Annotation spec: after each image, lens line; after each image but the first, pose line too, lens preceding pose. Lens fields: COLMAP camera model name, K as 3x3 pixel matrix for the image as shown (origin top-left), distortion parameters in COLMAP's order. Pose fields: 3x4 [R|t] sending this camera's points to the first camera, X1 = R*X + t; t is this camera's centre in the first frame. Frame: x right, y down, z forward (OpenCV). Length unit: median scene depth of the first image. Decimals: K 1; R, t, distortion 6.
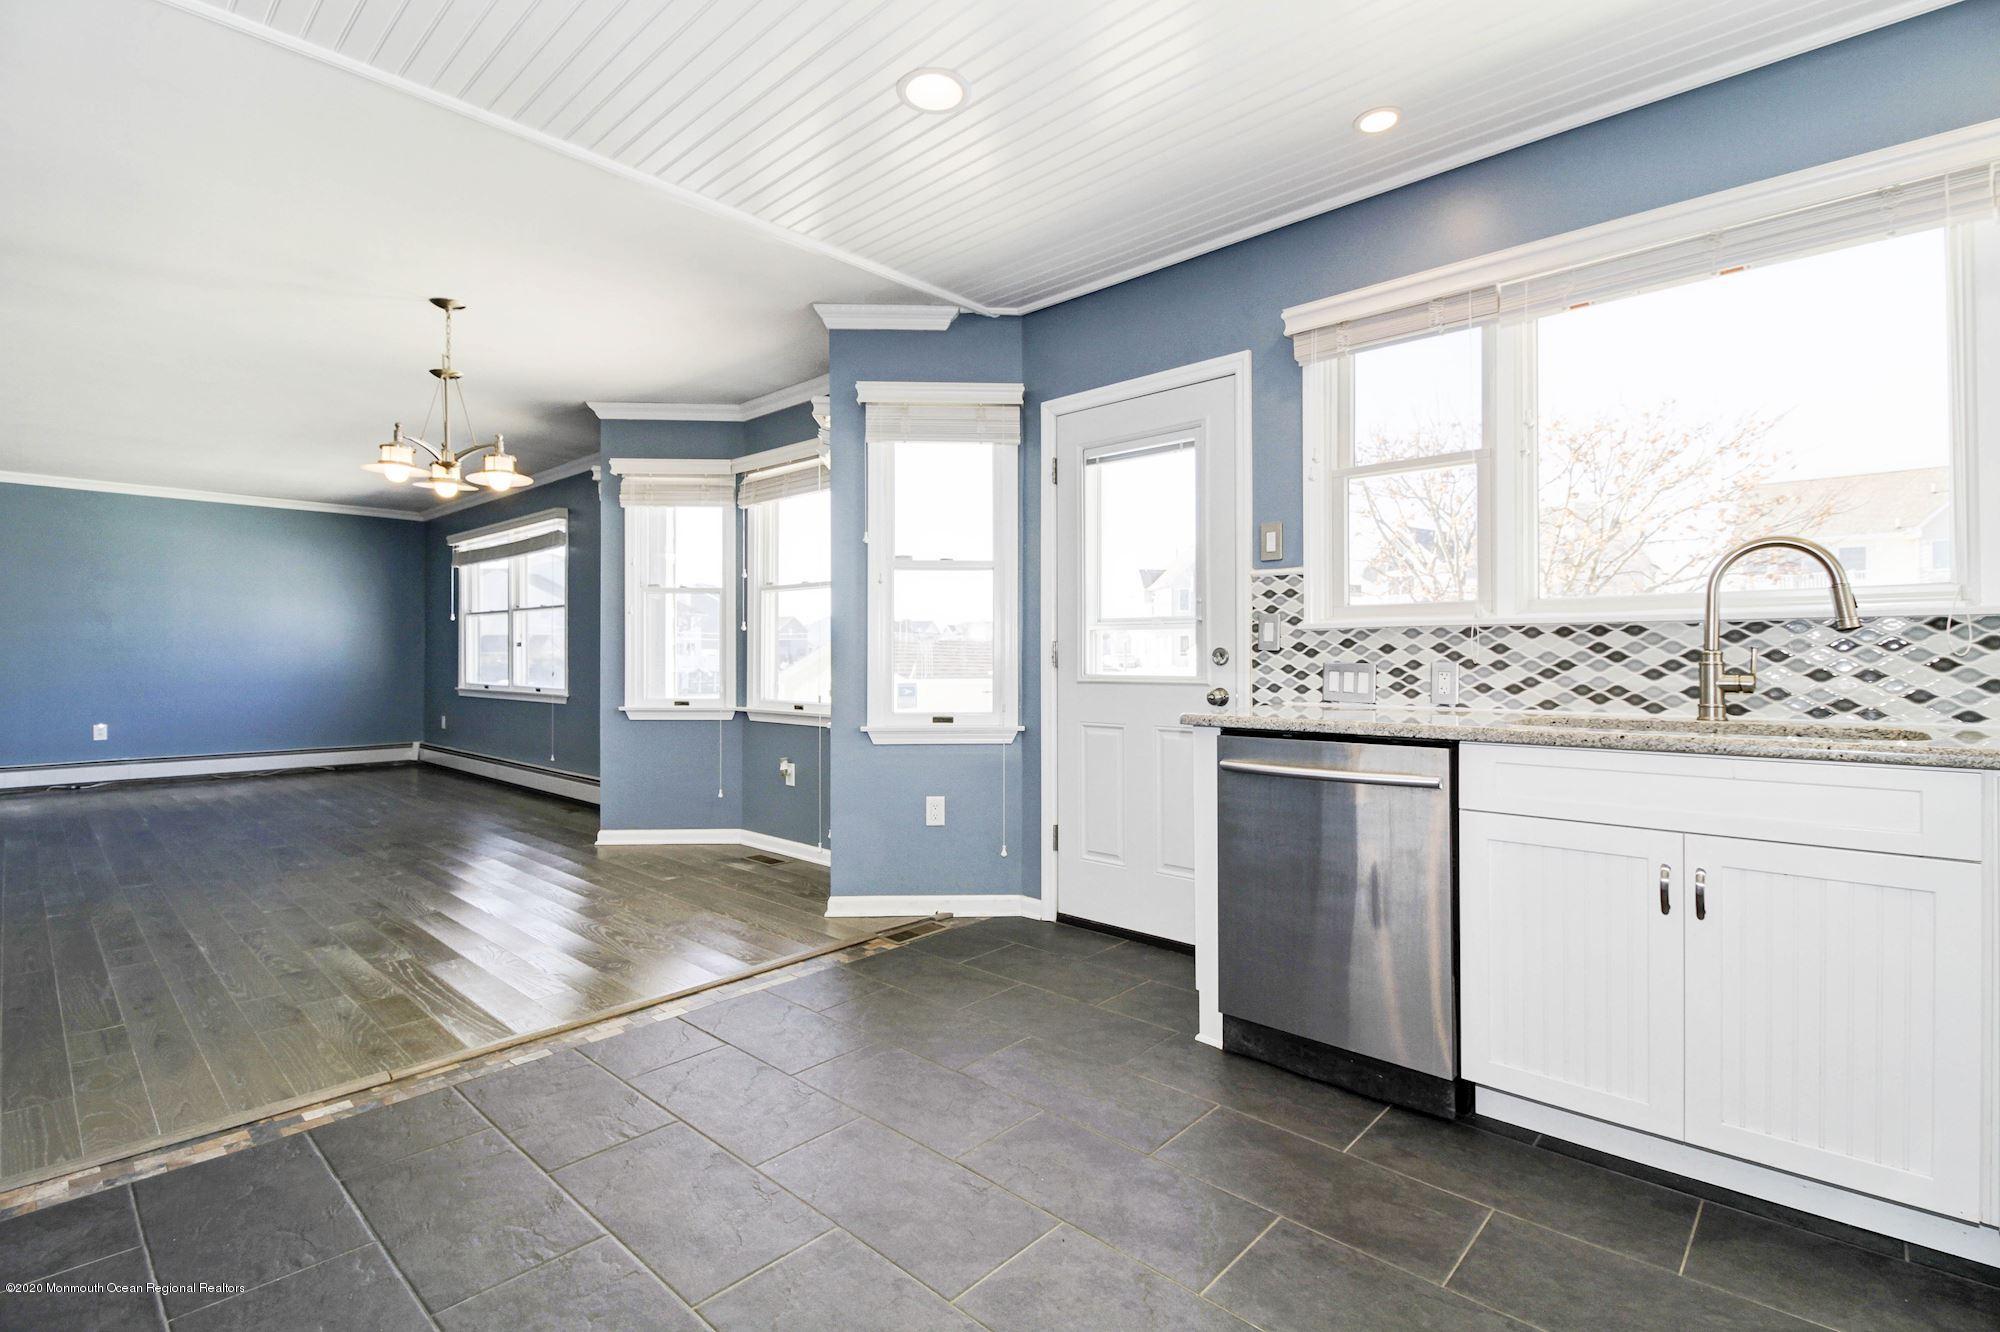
lens RADIAL K [[929.4, 0, 1004.7], [0, 929.4, 651.9], [0, 0, 1]] dist [-0.001725, -0.001017]
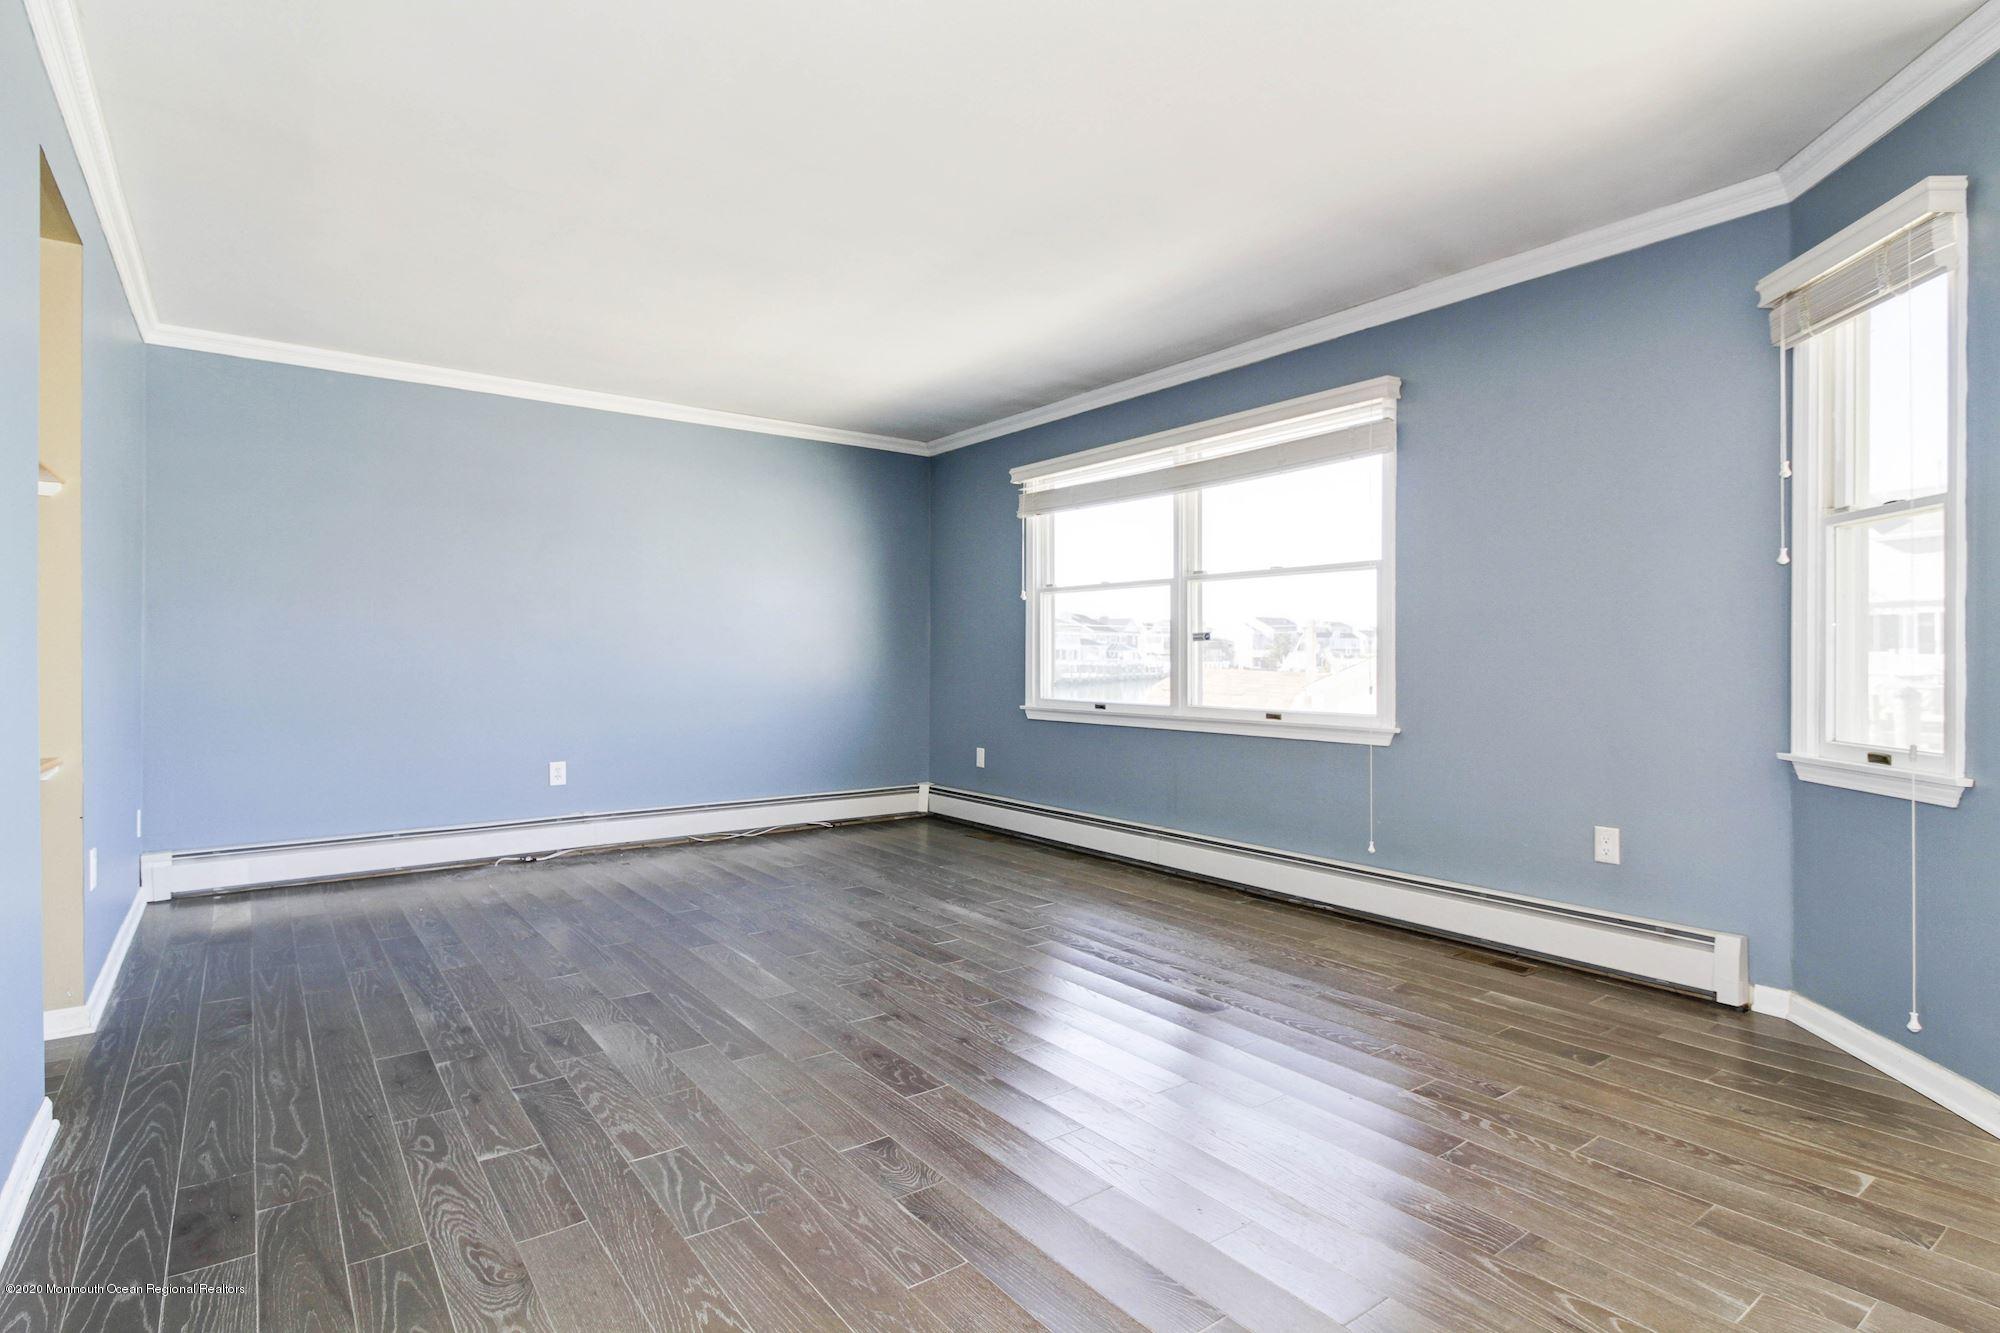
lens RADIAL K [[995.6, 0, 1002.5], [0, 995.6, 647.2], [0, 0, 1]] dist [0.002596, -0.000802]
pose [[0.985257, -0.004649, -0.171016, -1.516129], [0.003945, 0.999982, -0.004457, 0.004248], [0.171034, 0.003717, 0.985258, 1.000693]]
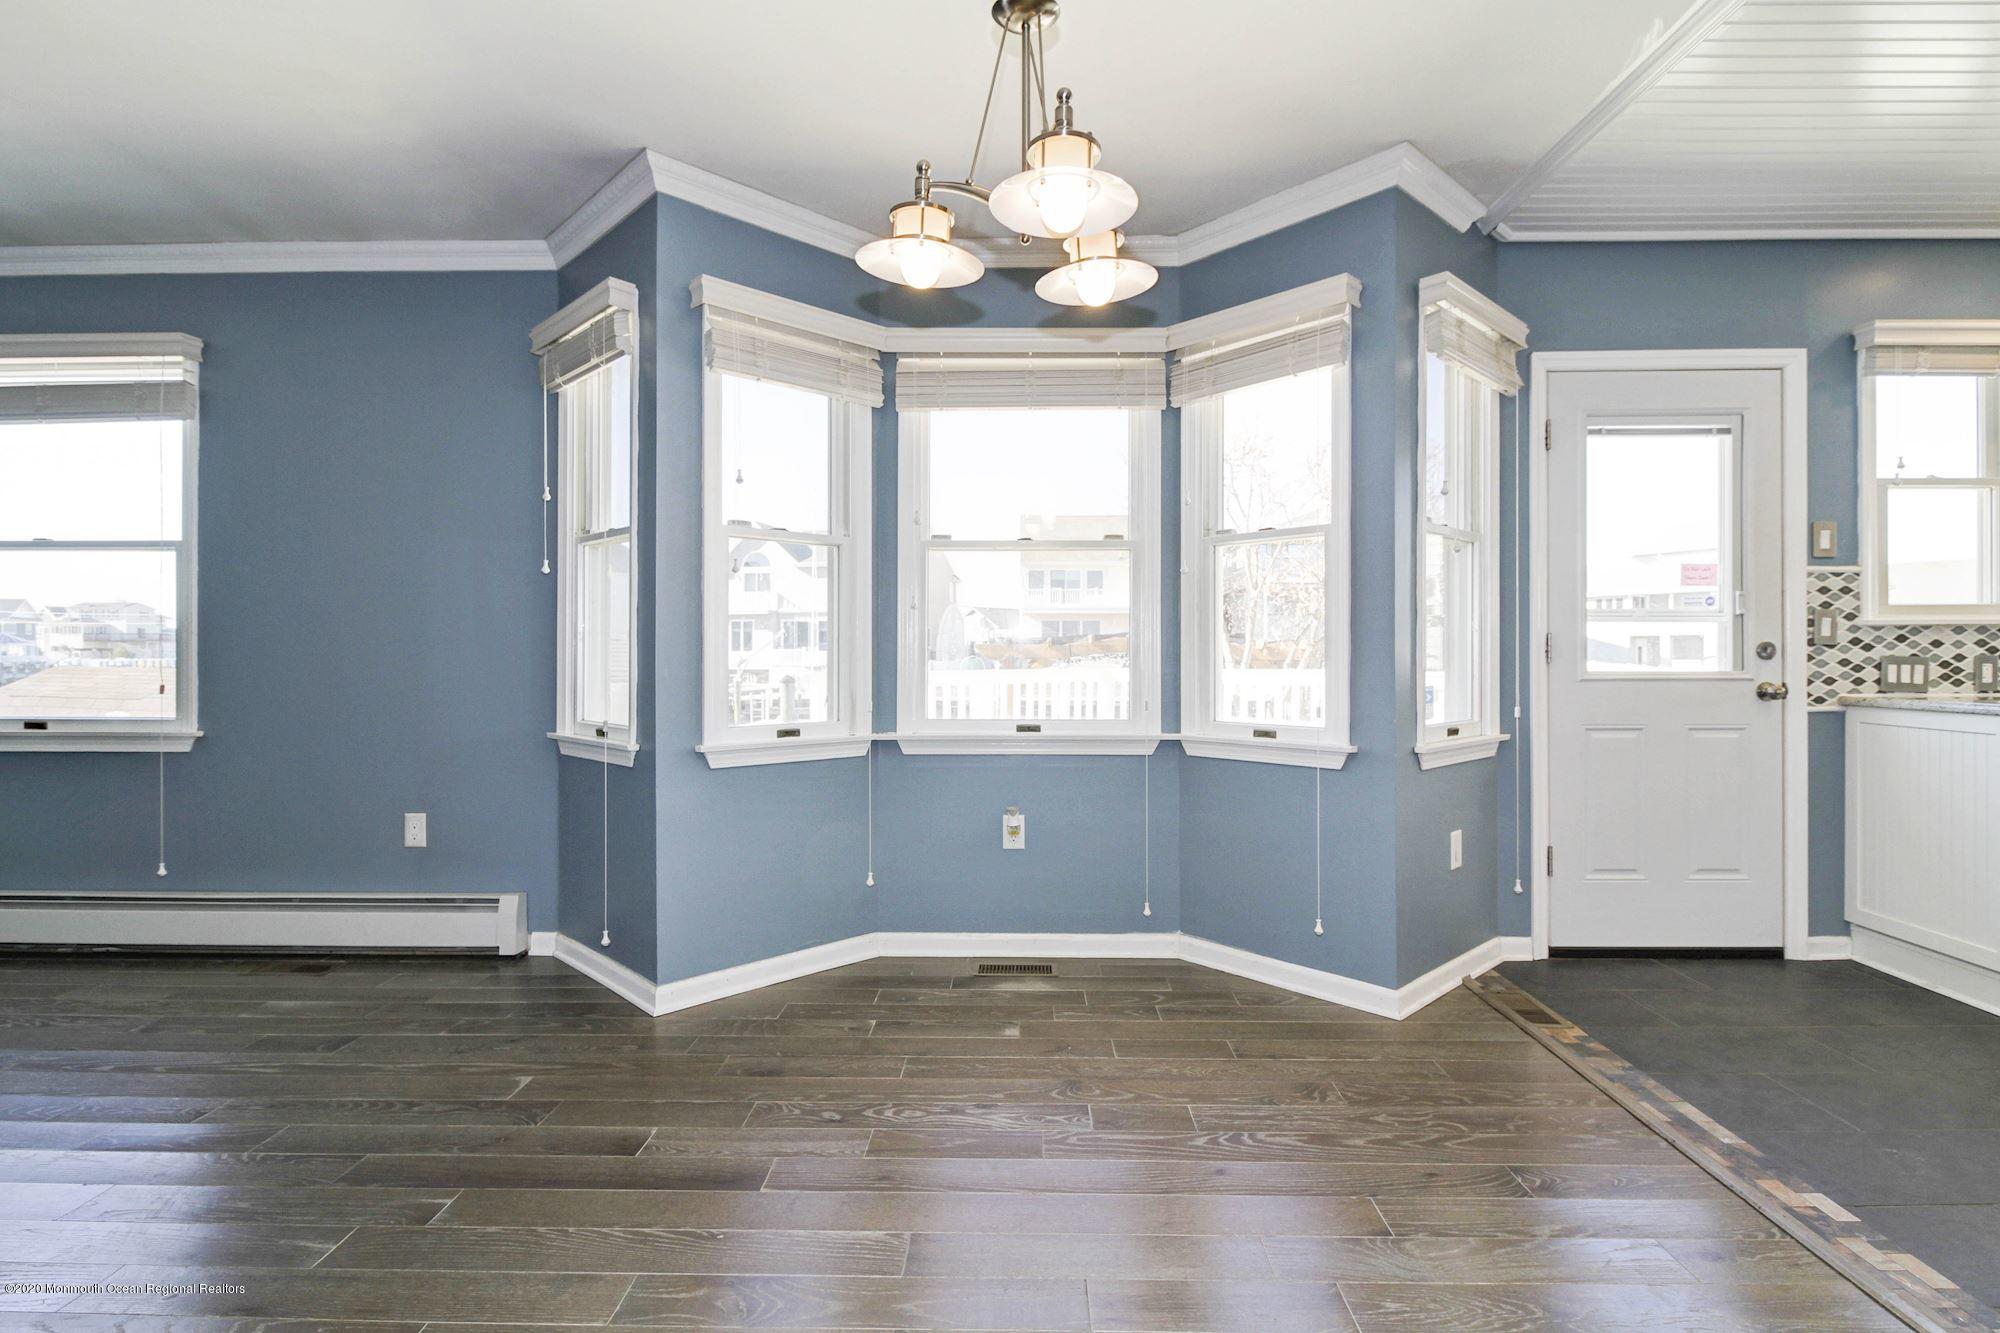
lens RADIAL K [[969.6, 0, 1000.8], [0, 969.6, 647.4], [0, 0, 1]] dist [-0.002109, -0.001122]
pose [[0.744104, -0.001321, 0.668063, -1.188118], [-0.002731, 0.999984, 0.005018, -0.001573], [-0.668058, -0.005559, 0.744088, 0.864155]]
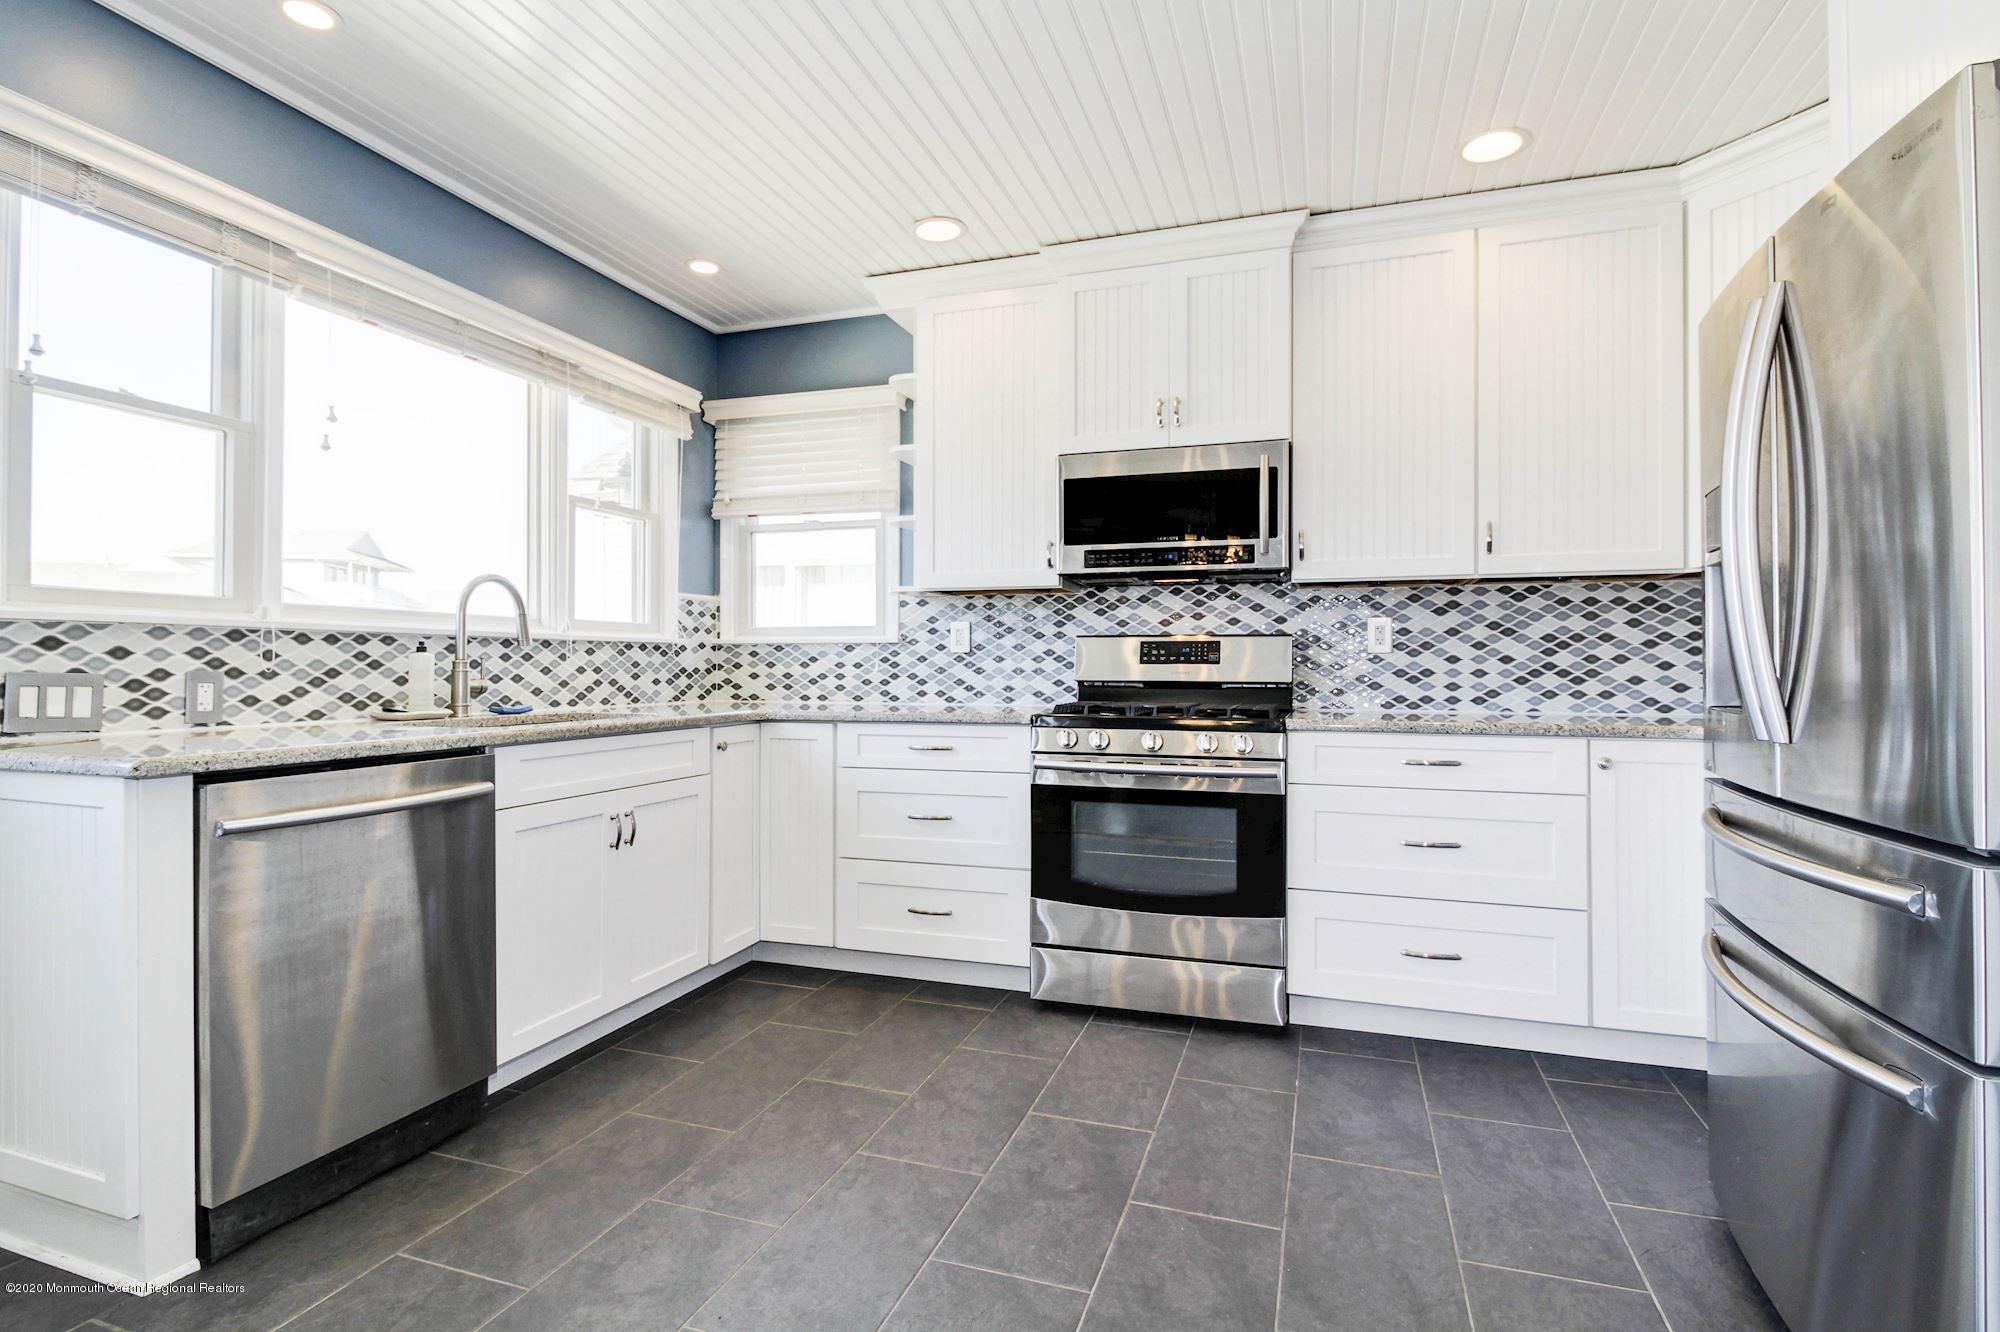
lens RADIAL K [[958.9, 0, 1000.1], [0, 958.9, 658.7], [0, 0, 1]] dist [-0.001568, -0.000768]
pose [[-0.406227, 0.005894, 0.913753, -0.524959], [-0.009274, 0.999901, -0.010573, 0.002648], [-0.913725, -0.012769, -0.406132, 0.662787]]
